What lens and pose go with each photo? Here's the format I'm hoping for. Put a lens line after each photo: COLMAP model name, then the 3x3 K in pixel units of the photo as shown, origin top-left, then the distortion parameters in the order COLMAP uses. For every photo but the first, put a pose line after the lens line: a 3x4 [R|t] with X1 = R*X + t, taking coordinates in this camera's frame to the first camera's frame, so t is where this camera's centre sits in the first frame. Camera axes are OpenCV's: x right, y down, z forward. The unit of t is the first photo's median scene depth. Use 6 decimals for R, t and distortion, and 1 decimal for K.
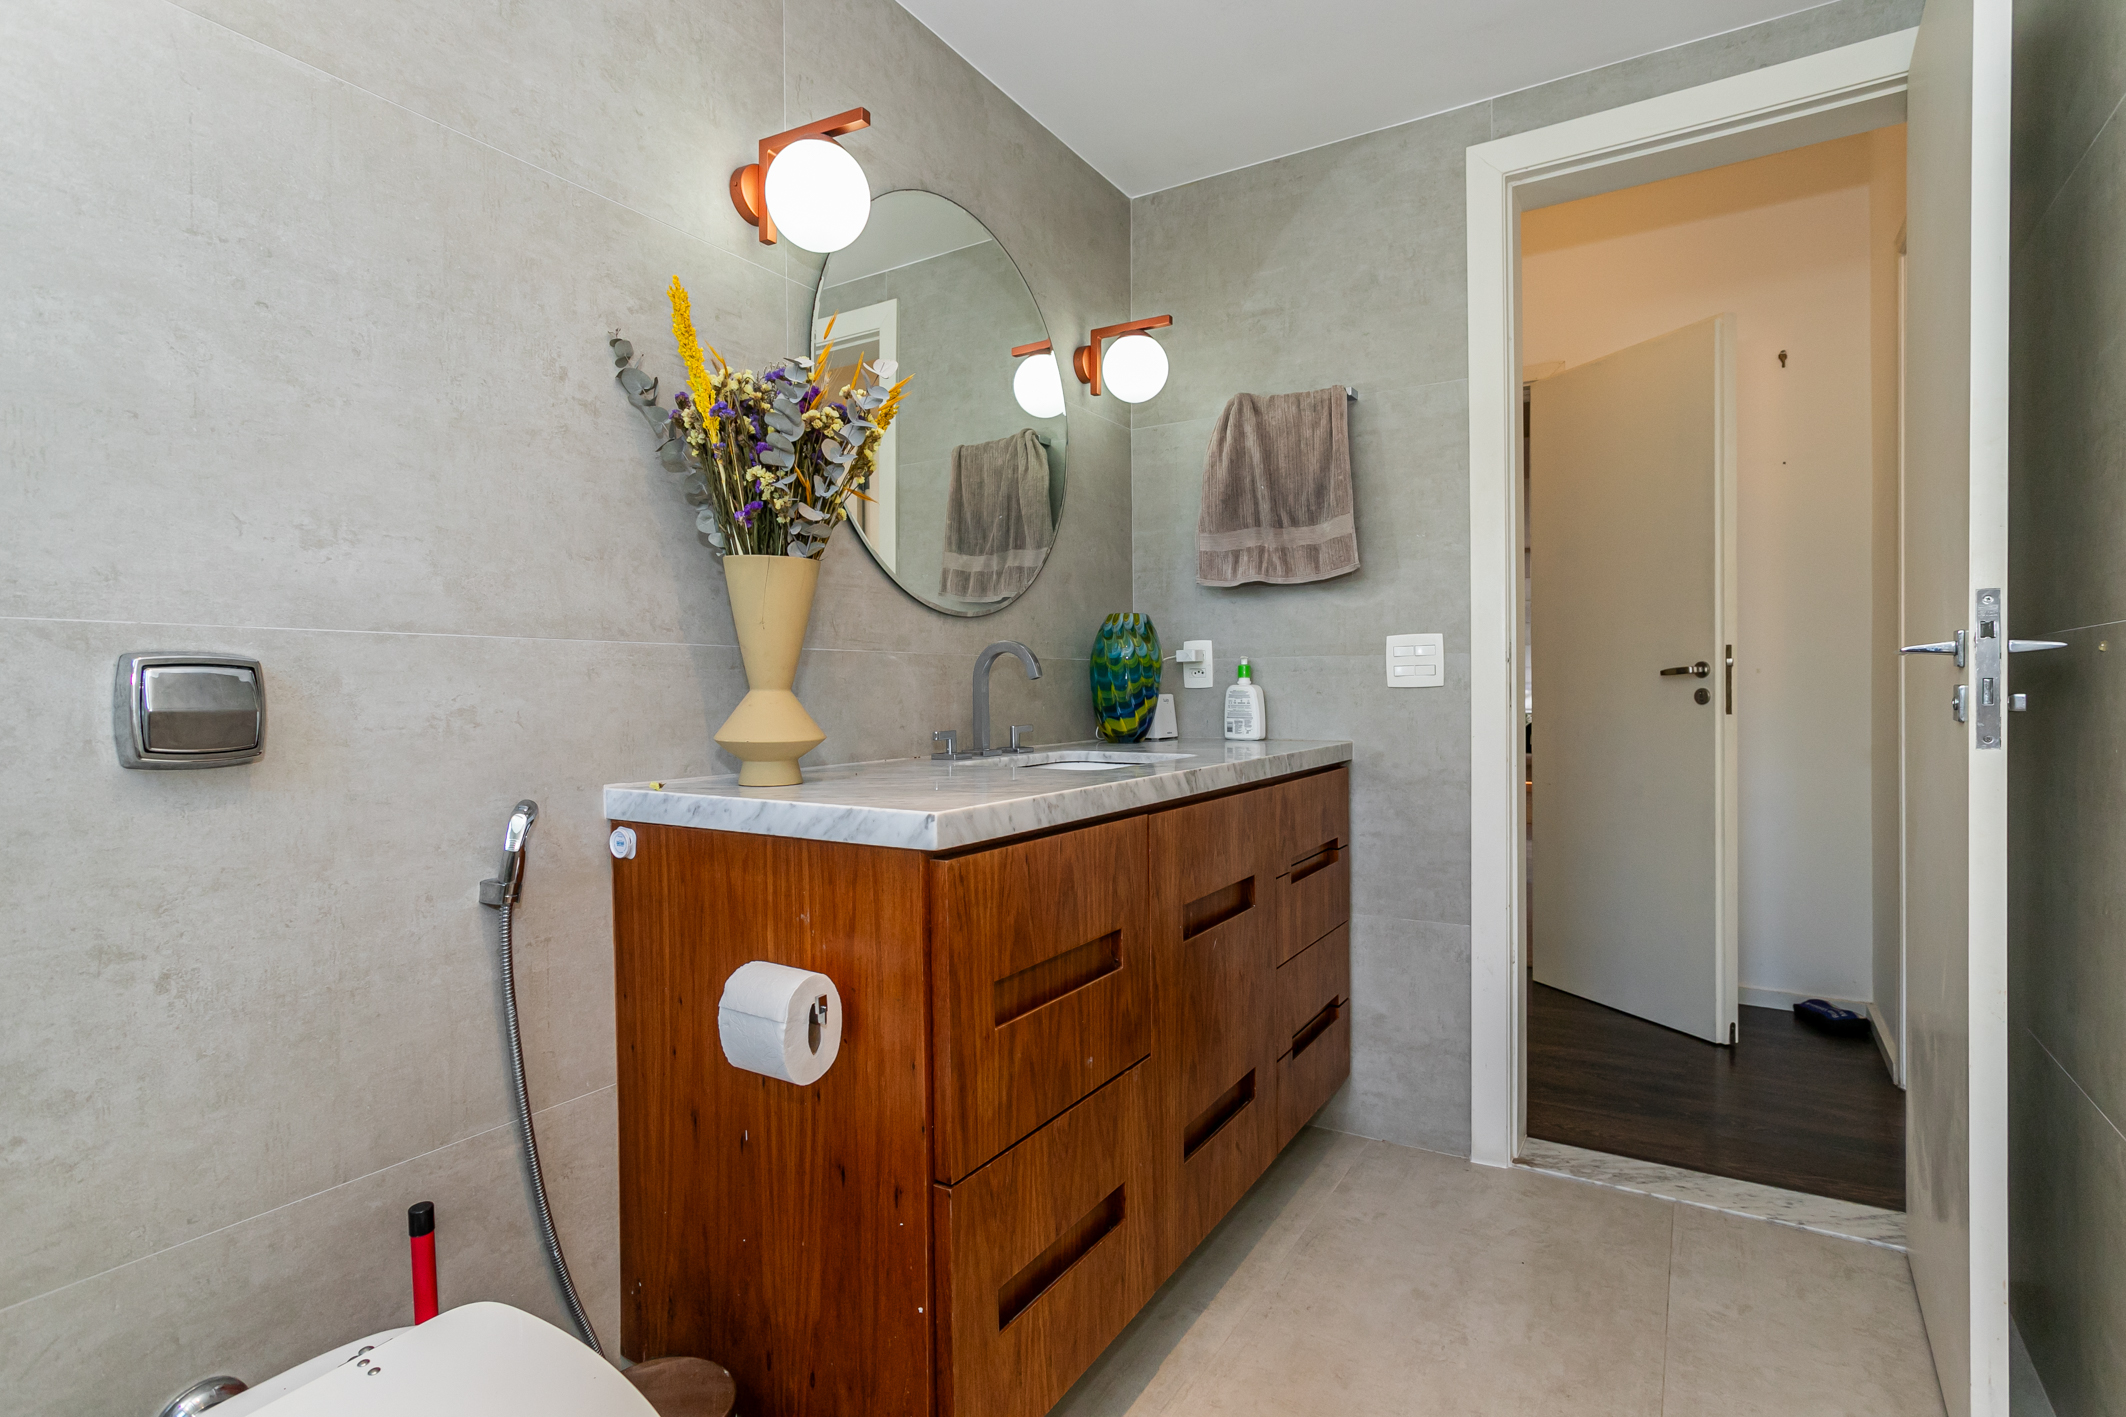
lens RADIAL K [[1108.7, 0, 1055.1], [0, 1108.7, 697.2], [0, 0, 1]] dist [-0.013238, 0.011346]
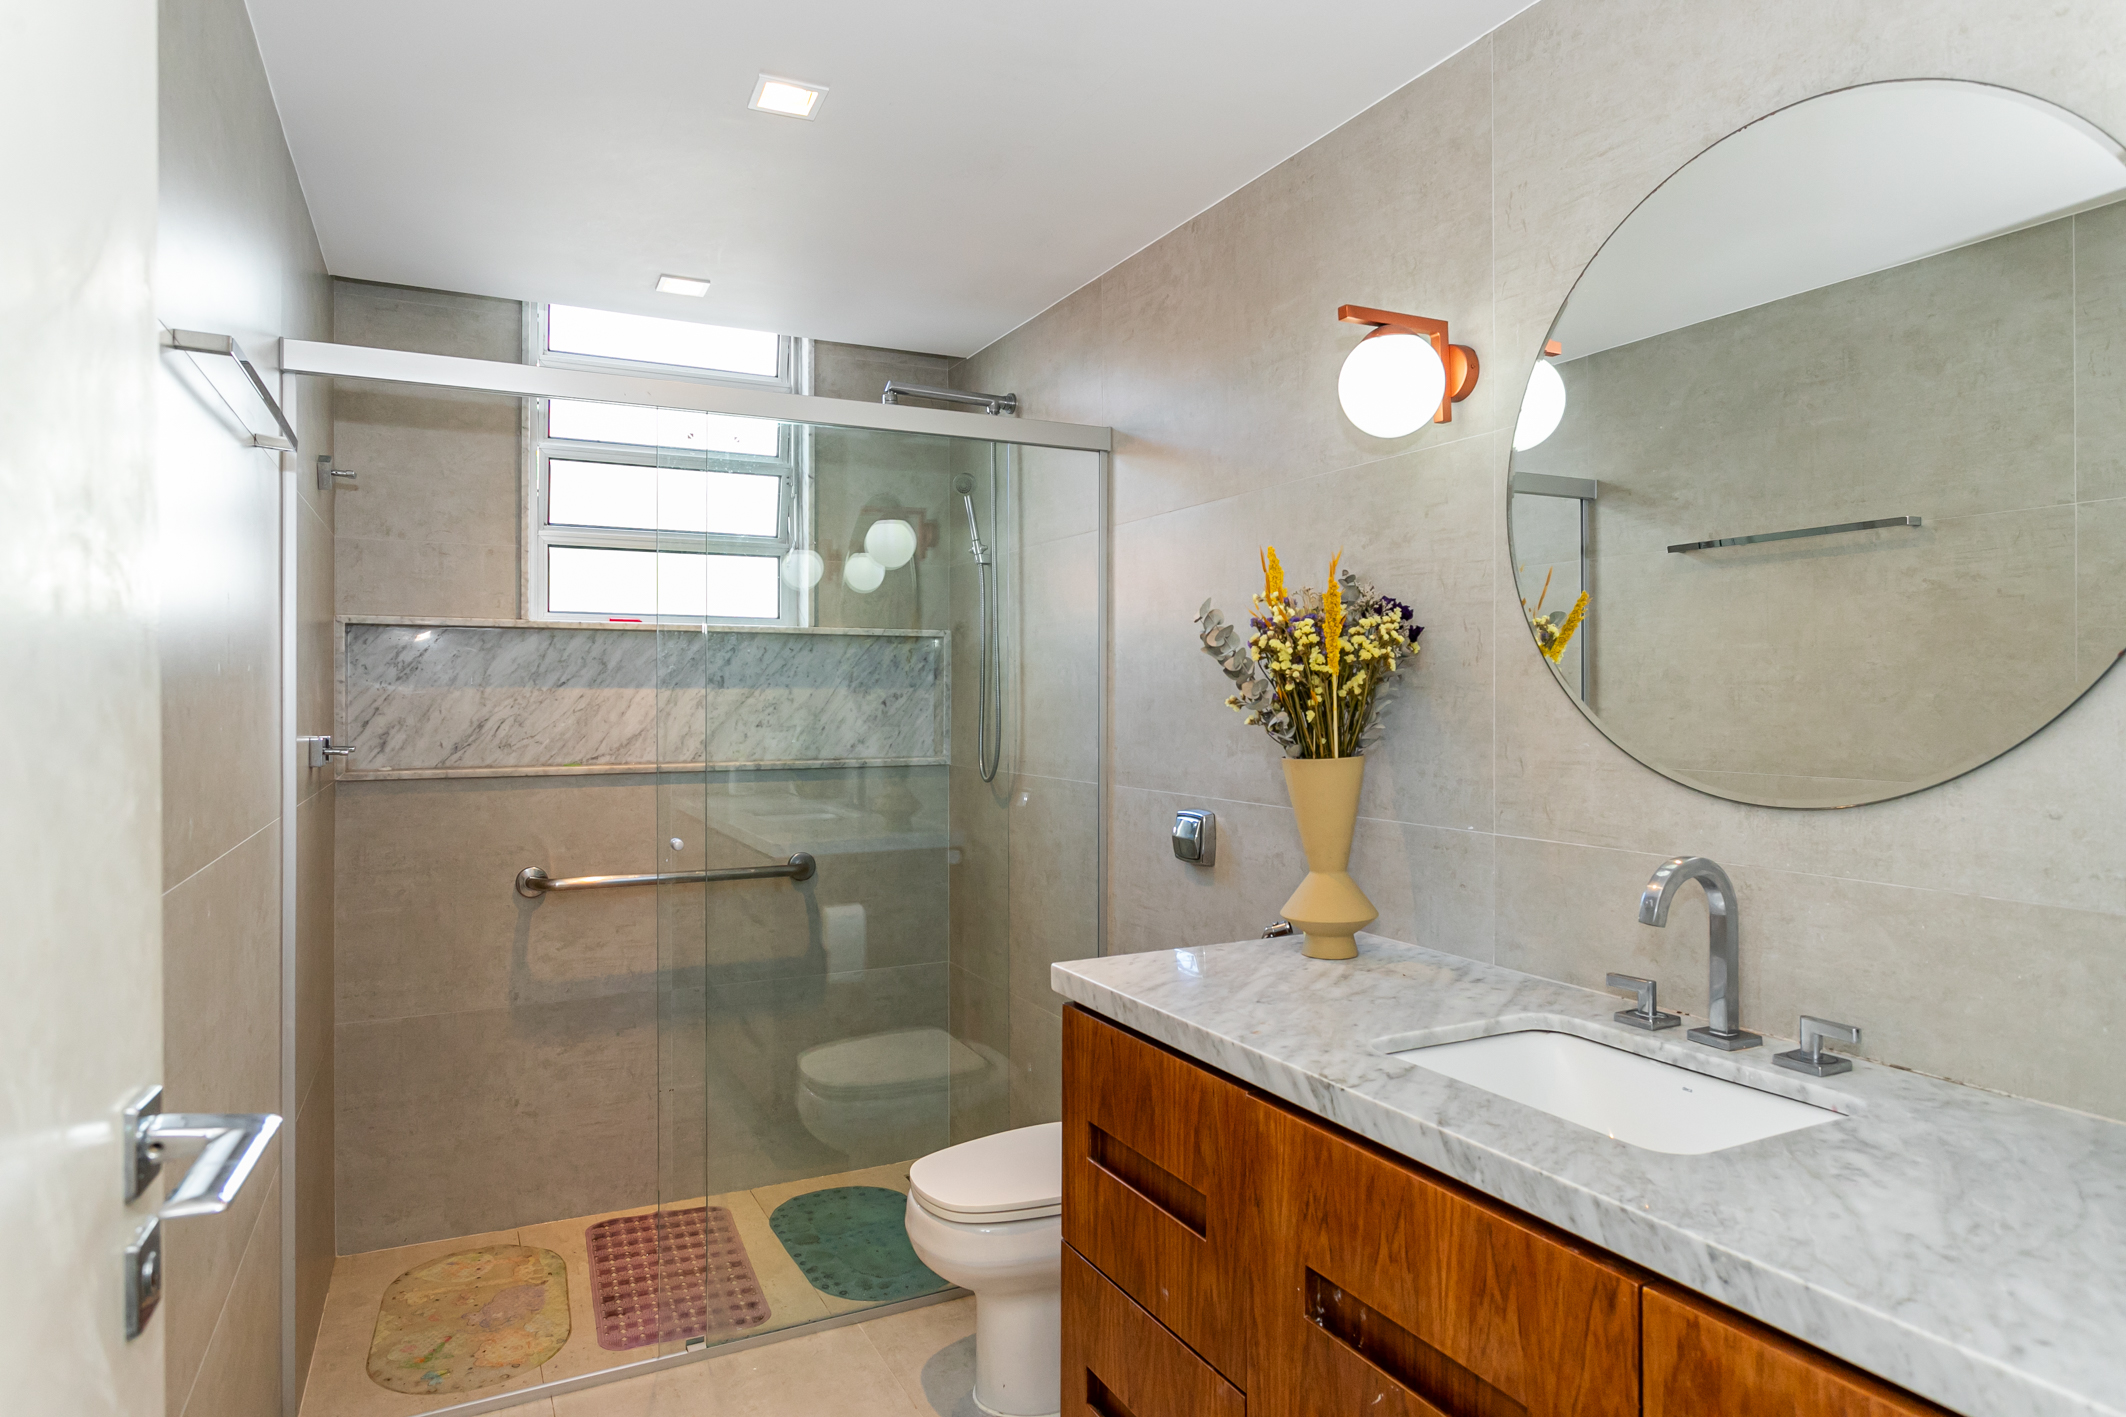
lens RADIAL K [[1199.5, 0, 1063.0], [0, 1199.5, 708.5], [0, 0, 1]] dist [-0.002220, -0.000159]
pose [[-0.531846, 0.010521, -0.846776, 0.749829], [0.000726, 0.999928, 0.011968, -0.151559], [0.846841, 0.005750, -0.531815, 1.156003]]
